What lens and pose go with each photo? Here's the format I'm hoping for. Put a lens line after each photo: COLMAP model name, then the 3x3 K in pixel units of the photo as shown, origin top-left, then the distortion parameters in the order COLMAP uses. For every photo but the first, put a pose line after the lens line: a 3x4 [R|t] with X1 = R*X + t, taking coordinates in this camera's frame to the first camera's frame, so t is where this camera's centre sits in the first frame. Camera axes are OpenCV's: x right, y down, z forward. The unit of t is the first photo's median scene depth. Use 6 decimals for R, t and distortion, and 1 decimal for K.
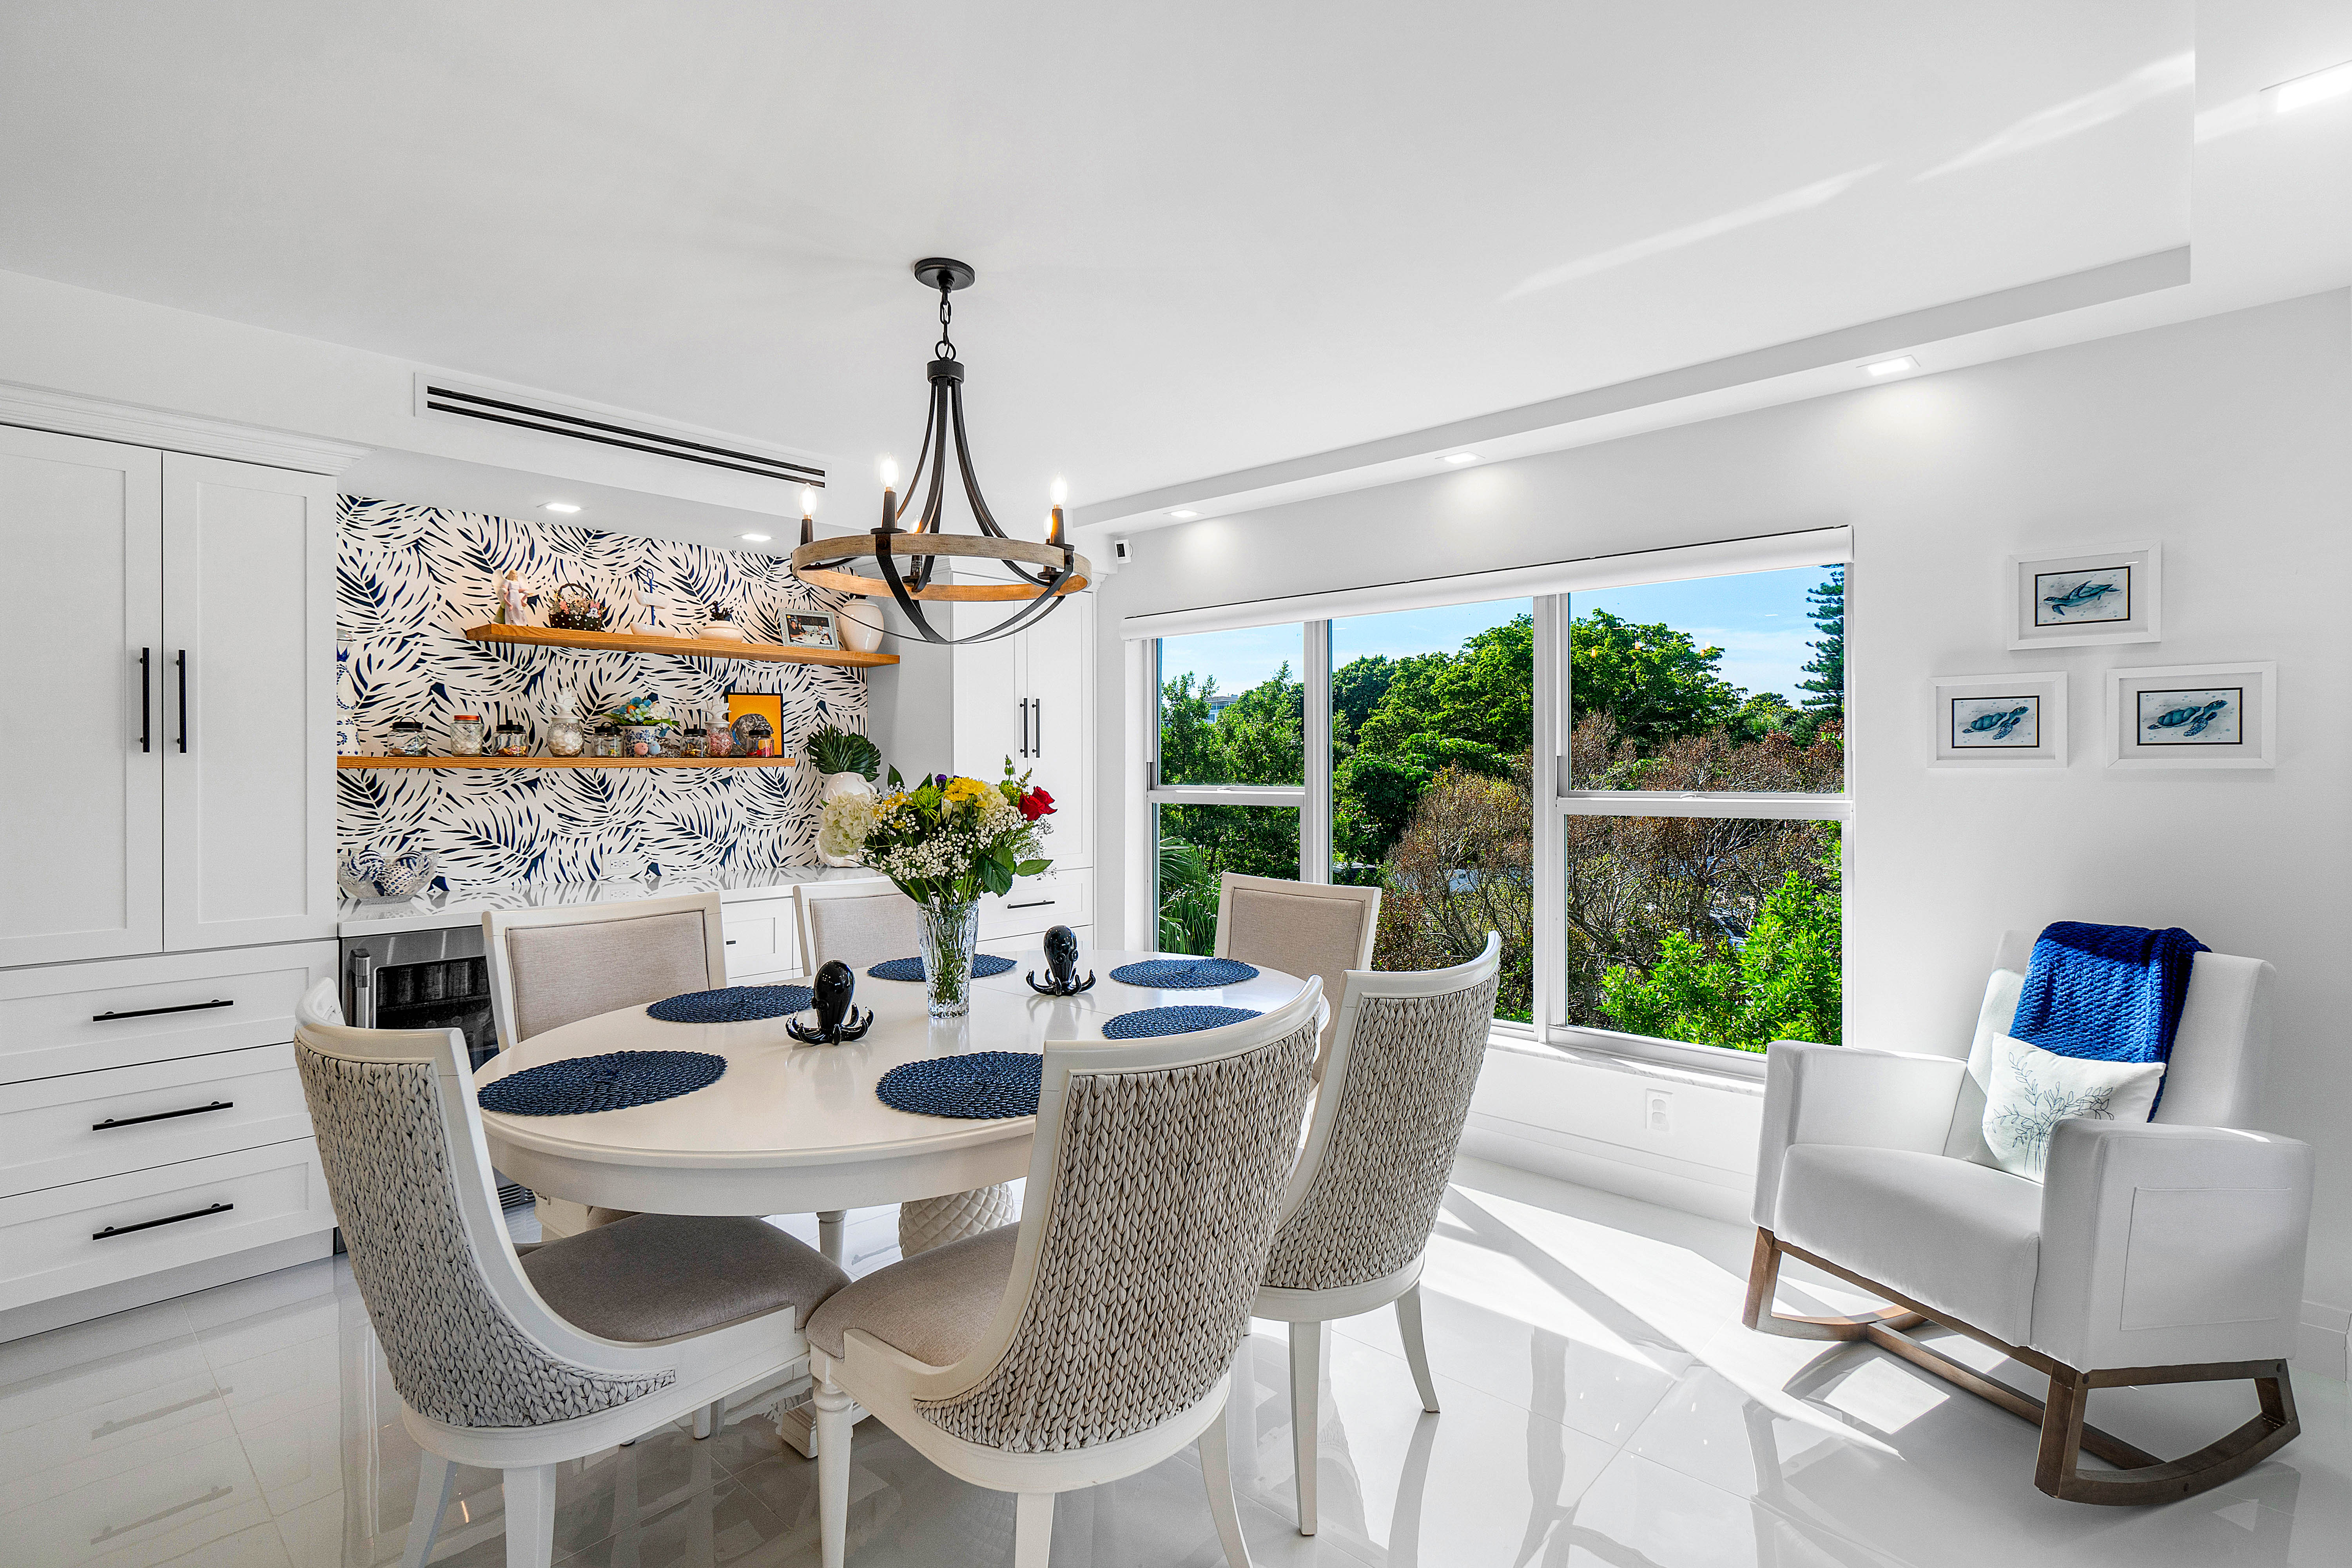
lens RADIAL K [[1109.7, 0, 1157.9], [0, 1109.7, 745.4], [0, 0, 1]] dist [-0.007593, 0.000474]
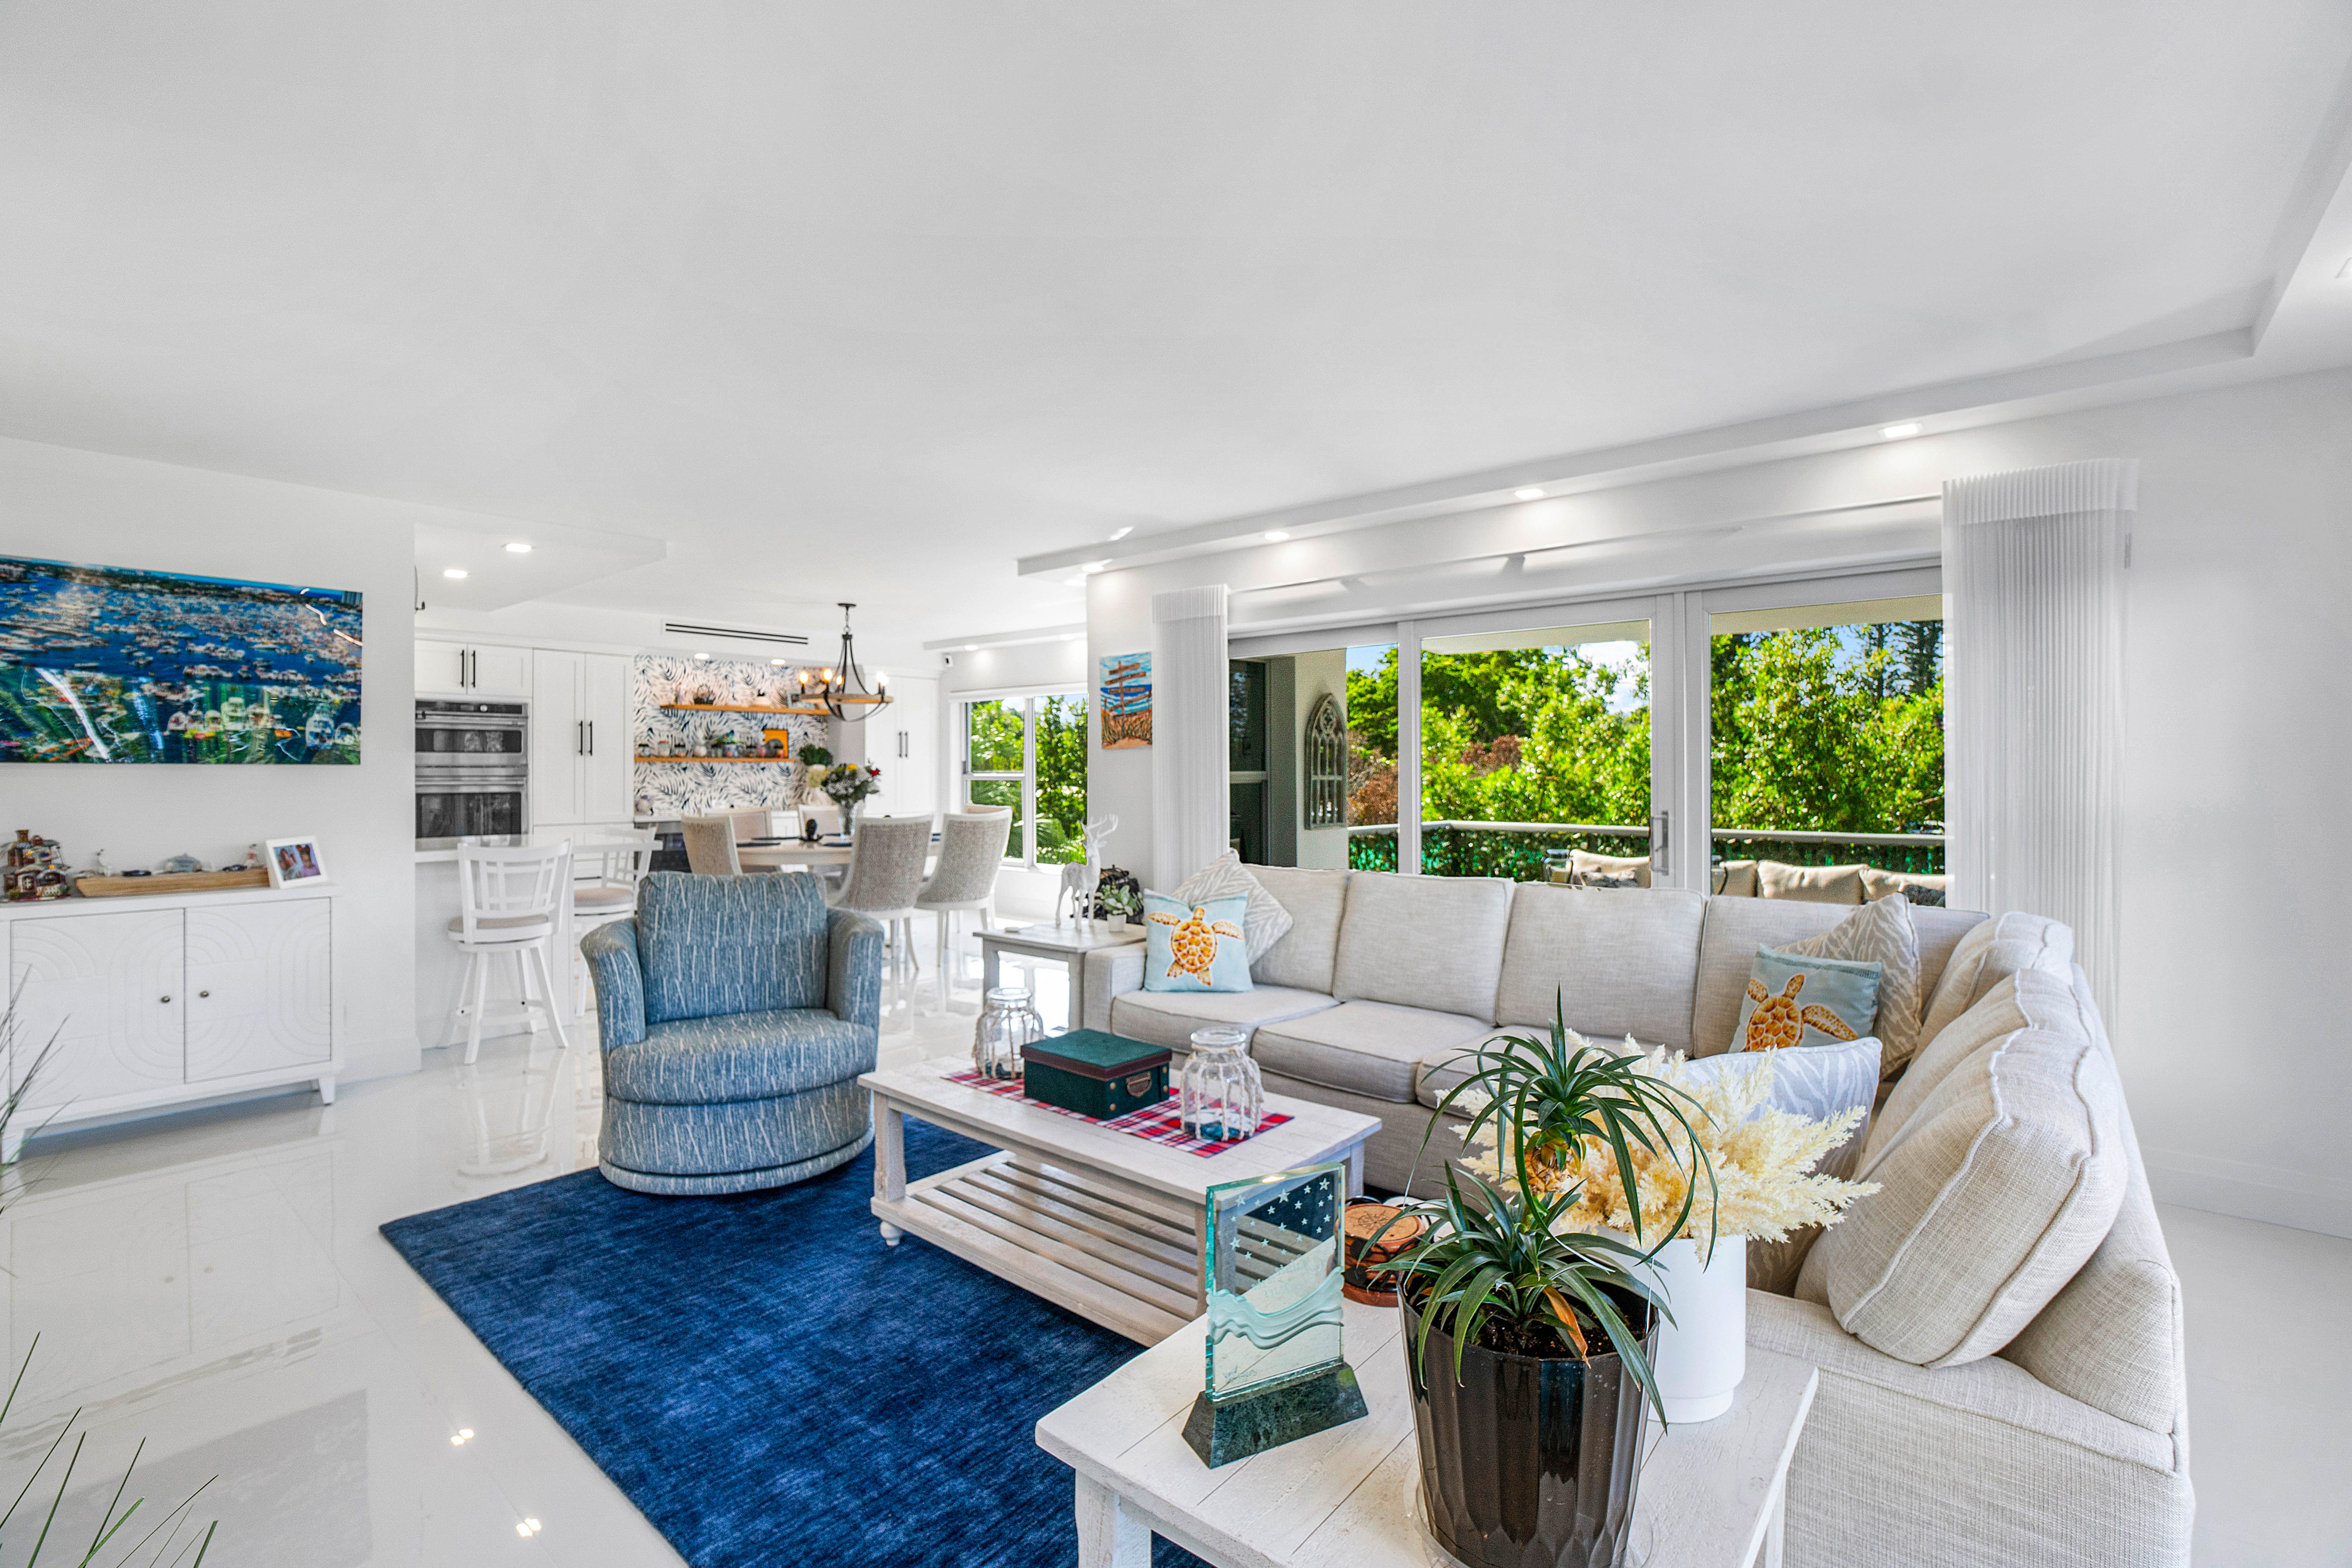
lens RADIAL K [[1092.3, 0, 1187.9], [0, 1092.3, 756.7], [0, 0, 1]] dist [-0.032984, 0.000343]
pose [[0.999097, 0.010636, 0.041127, 0.599024], [-0.010242, 0.999900, -0.009777, 0.029726], [-0.041227, 0.009347, 0.999106, -1.958951]]
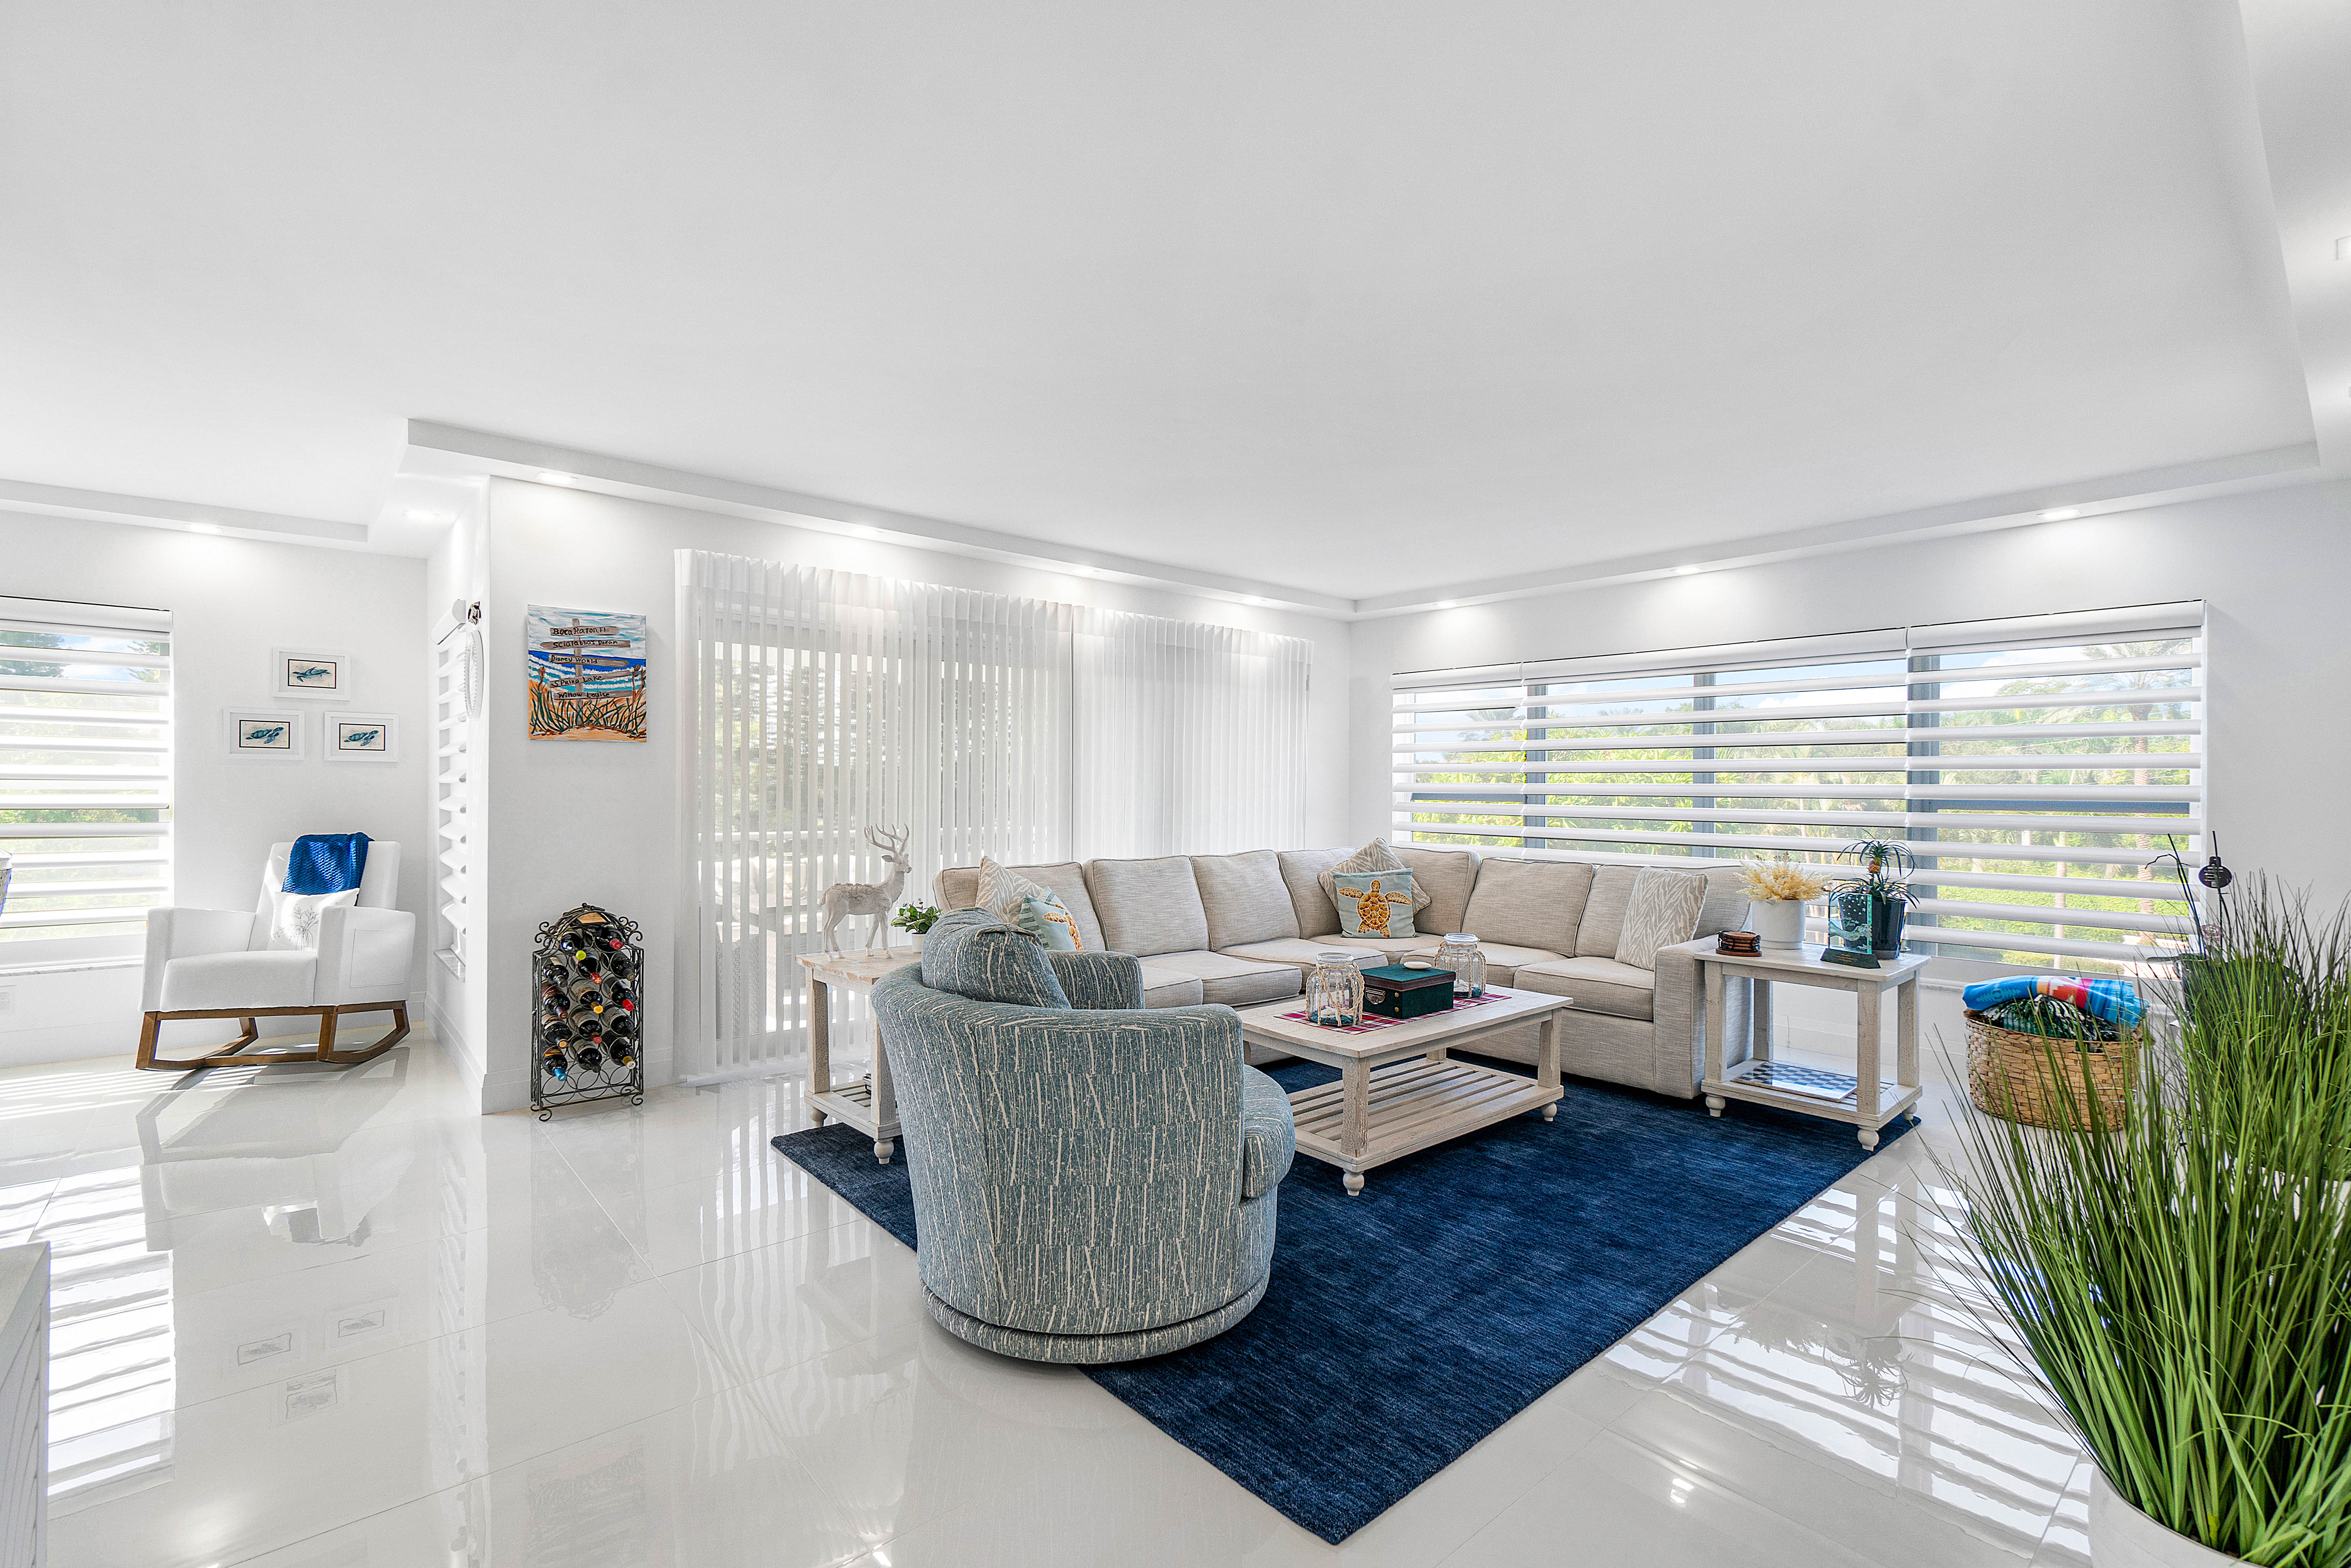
lens RADIAL K [[1051.6, 0, 1184.2], [0, 1051.6, 796.2], [0, 0, 1]] dist [0.001955, -0.000394]
pose [[0.106550, -0.005411, 0.994293, -0.890803], [-0.014576, 0.999869, 0.007003, 0.050224], [-0.994201, -0.015239, 0.106457, -0.771461]]
